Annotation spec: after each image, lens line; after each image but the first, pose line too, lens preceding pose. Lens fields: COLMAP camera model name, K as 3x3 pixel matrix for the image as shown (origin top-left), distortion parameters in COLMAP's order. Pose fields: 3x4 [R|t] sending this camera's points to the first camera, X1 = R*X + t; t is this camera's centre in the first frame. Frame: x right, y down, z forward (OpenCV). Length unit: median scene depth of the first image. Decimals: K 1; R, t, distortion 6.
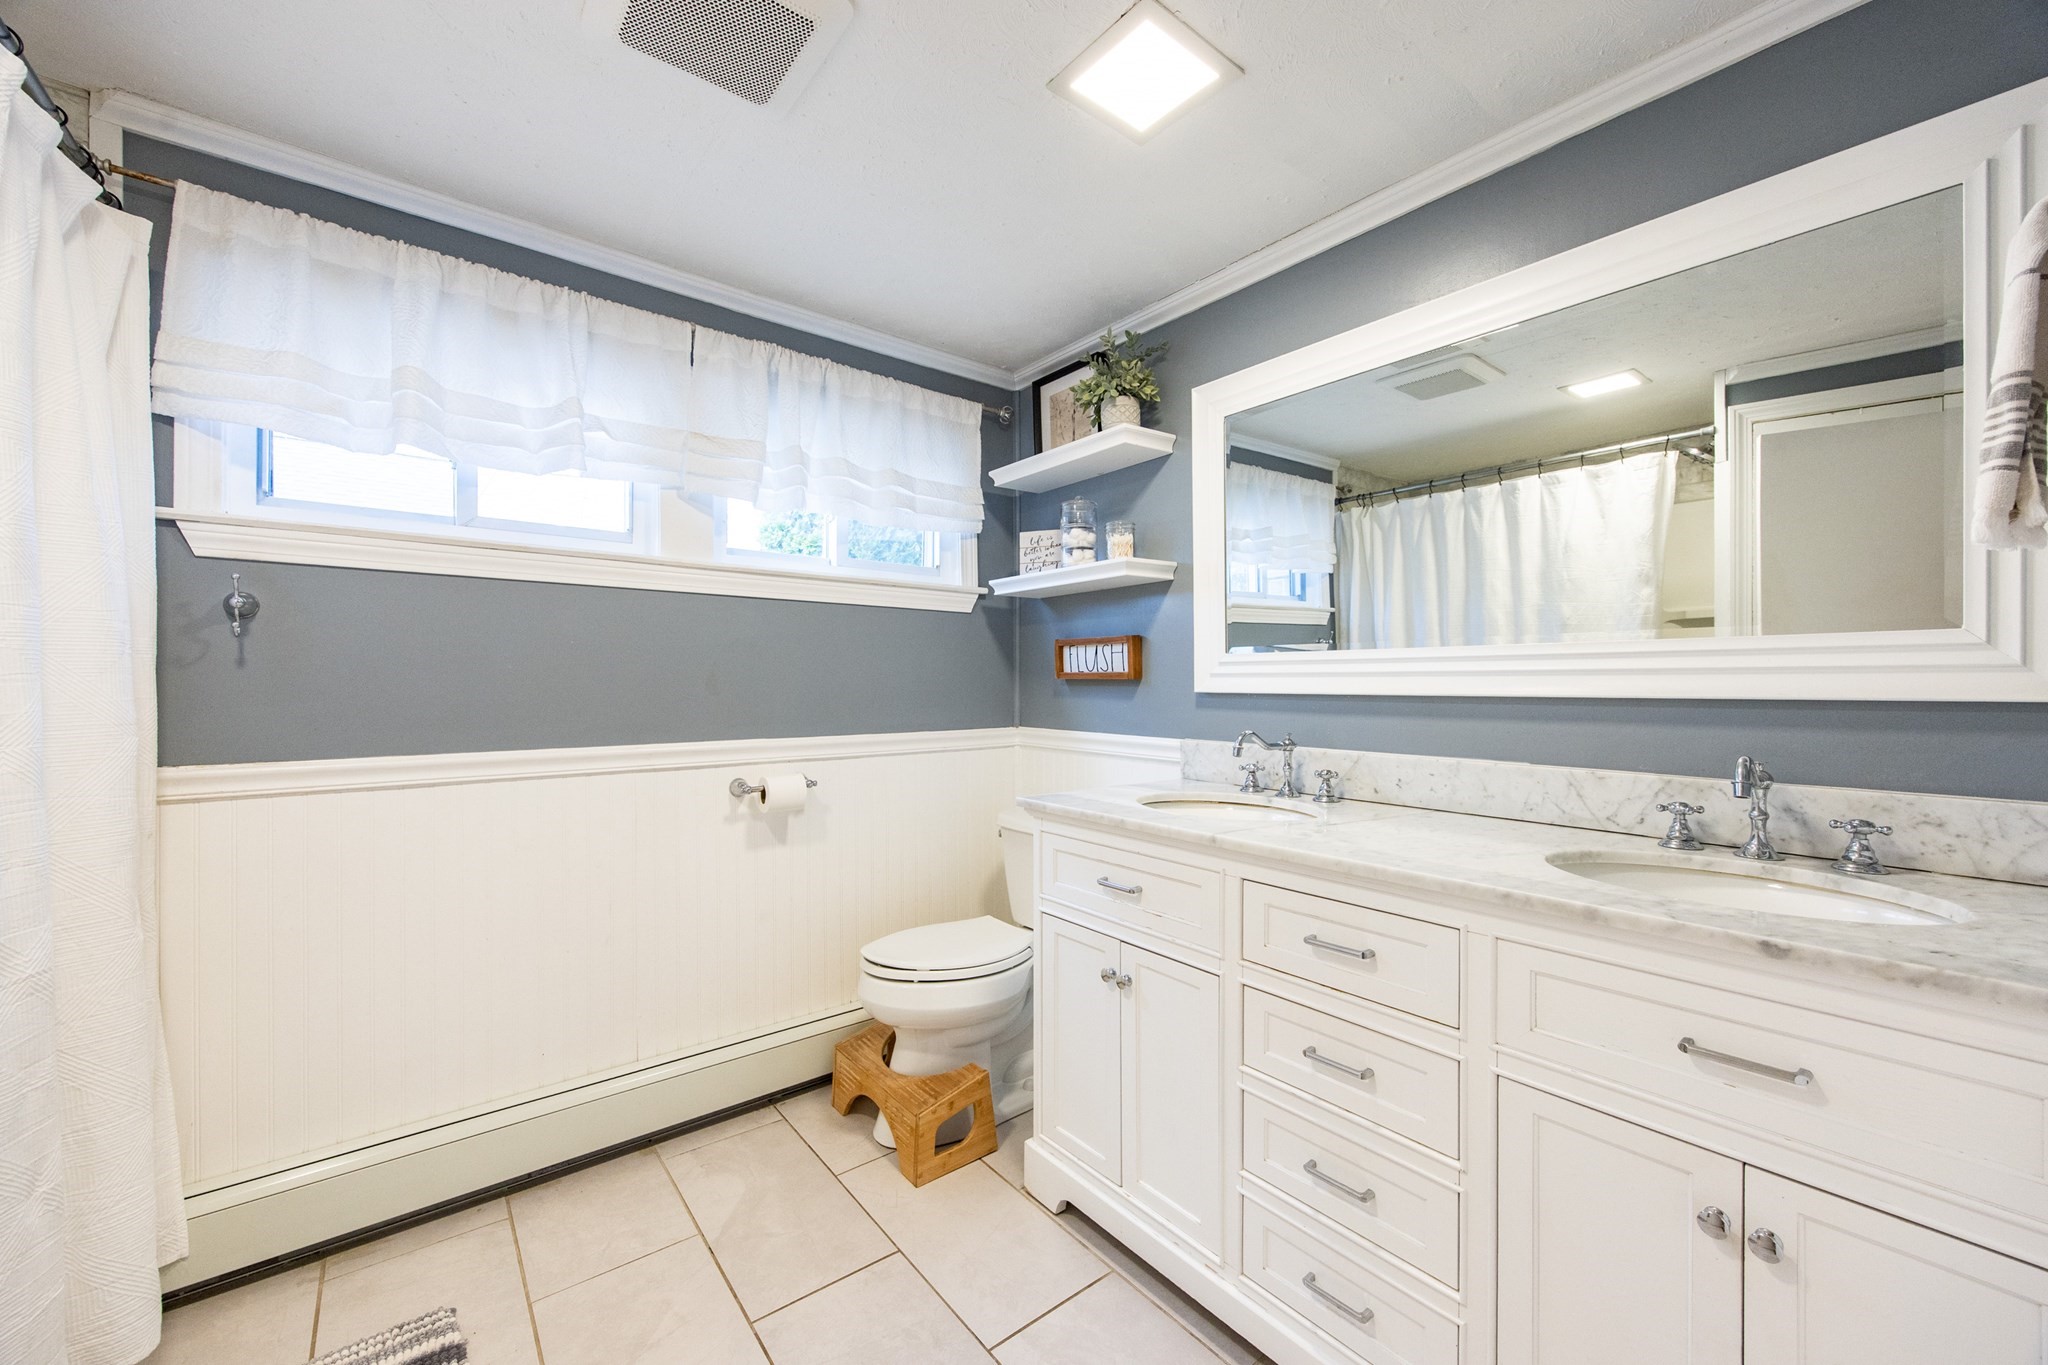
lens RADIAL K [[791.5, 0, 1019.3], [0, 791.5, 683.3], [0, 0, 1]] dist [0.001045, -0.000935]
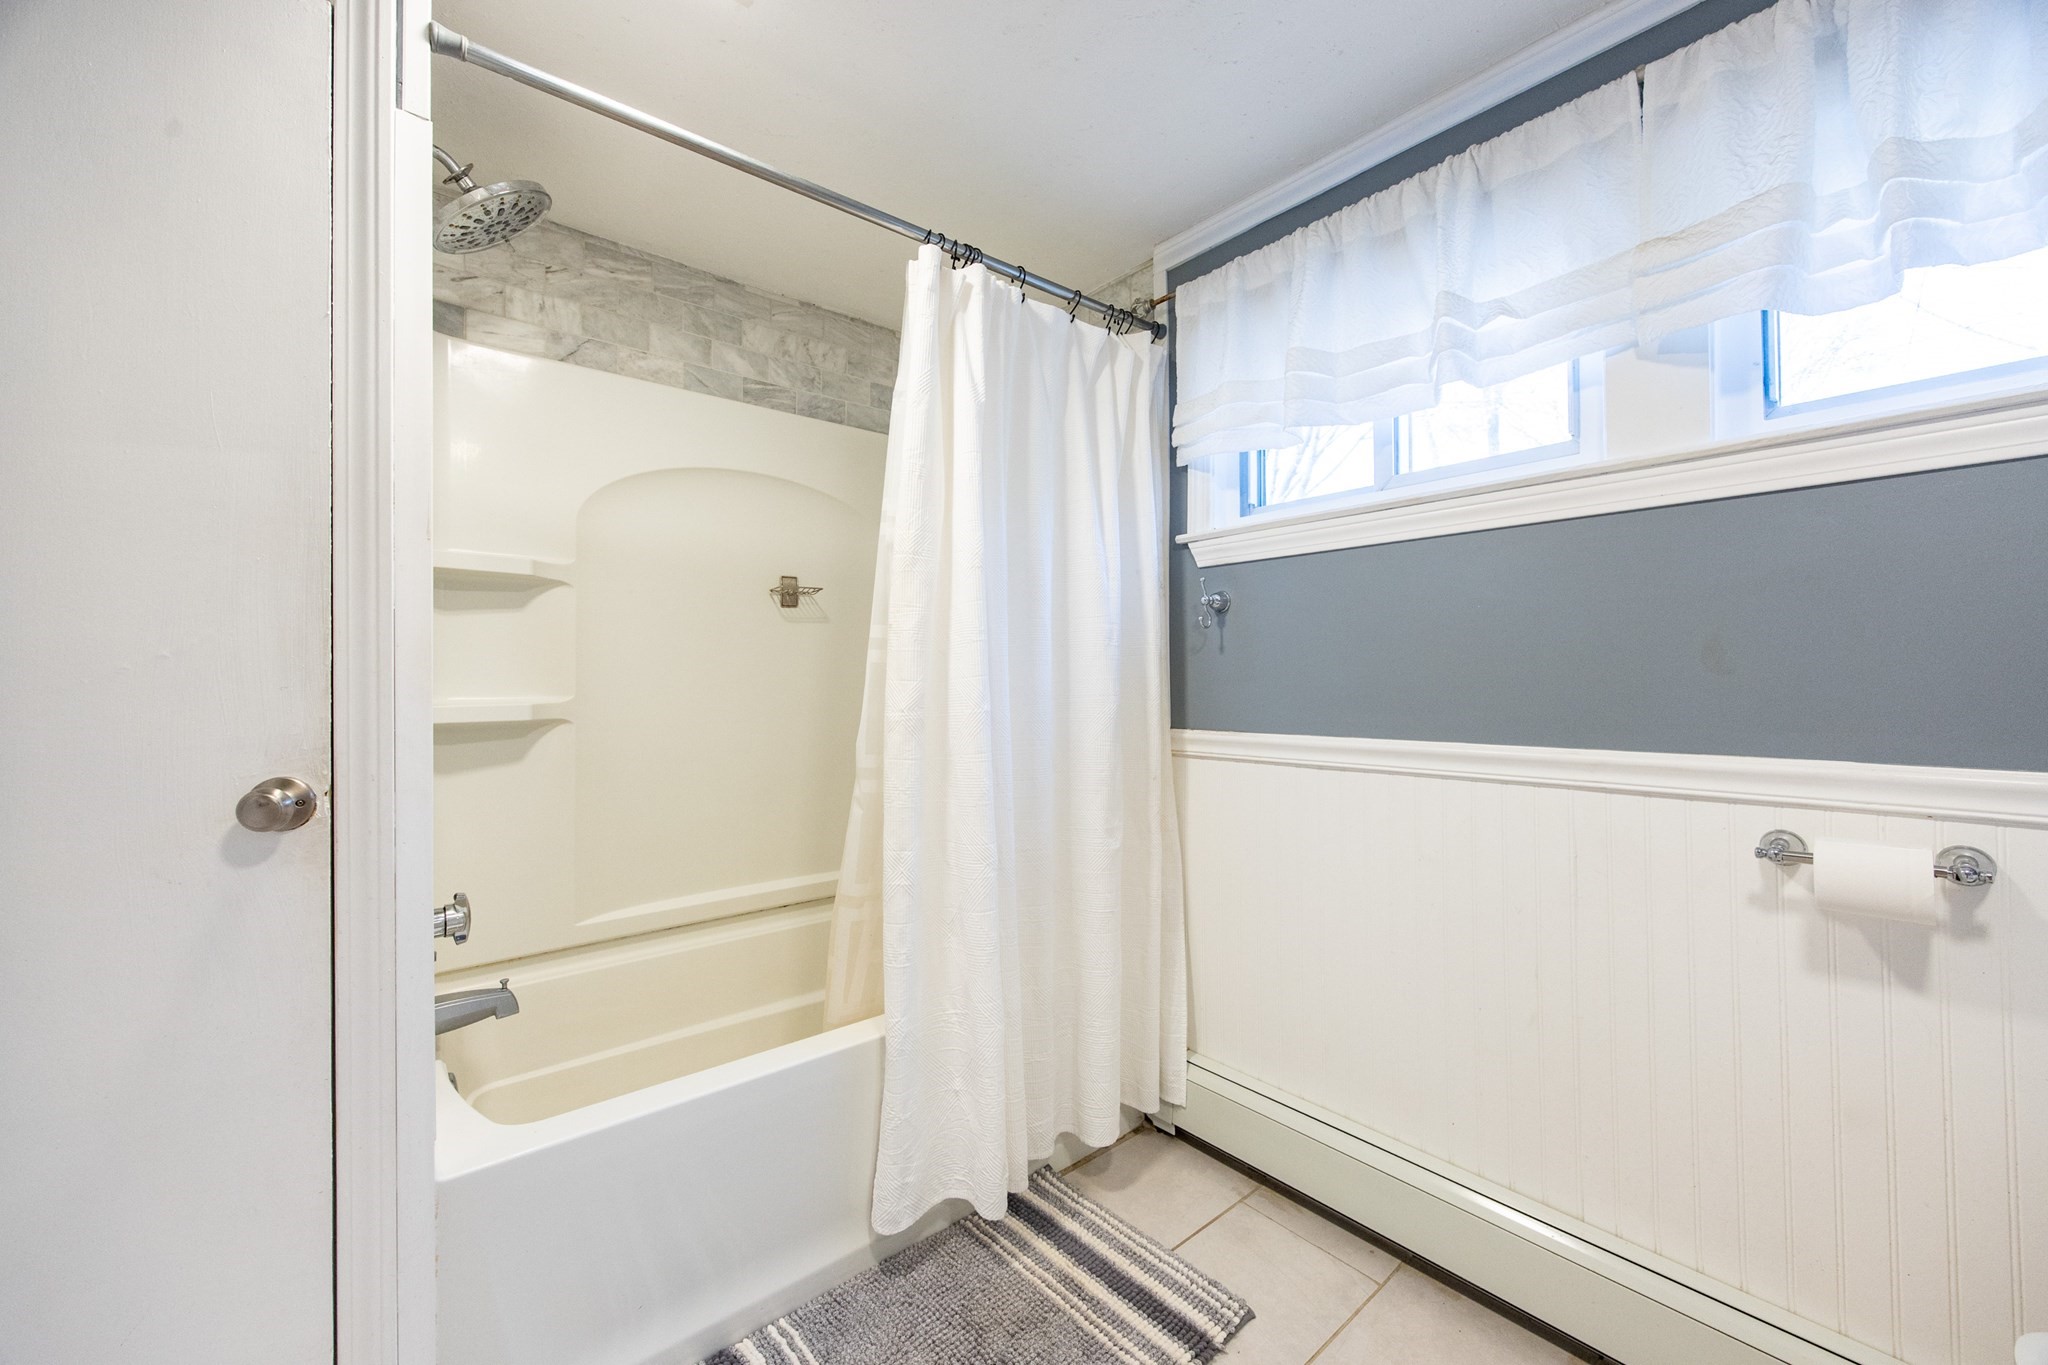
lens RADIAL K [[791.5, 0, 1017.9], [0, 791.5, 677.2], [0, 0, 1]] dist [0.001045, -0.000935]
pose [[0.024070, -0.012073, -0.999637, 0.211792], [-0.000795, 0.999927, -0.012096, 0.029073], [0.999710, 0.001086, 0.024058, 0.588009]]
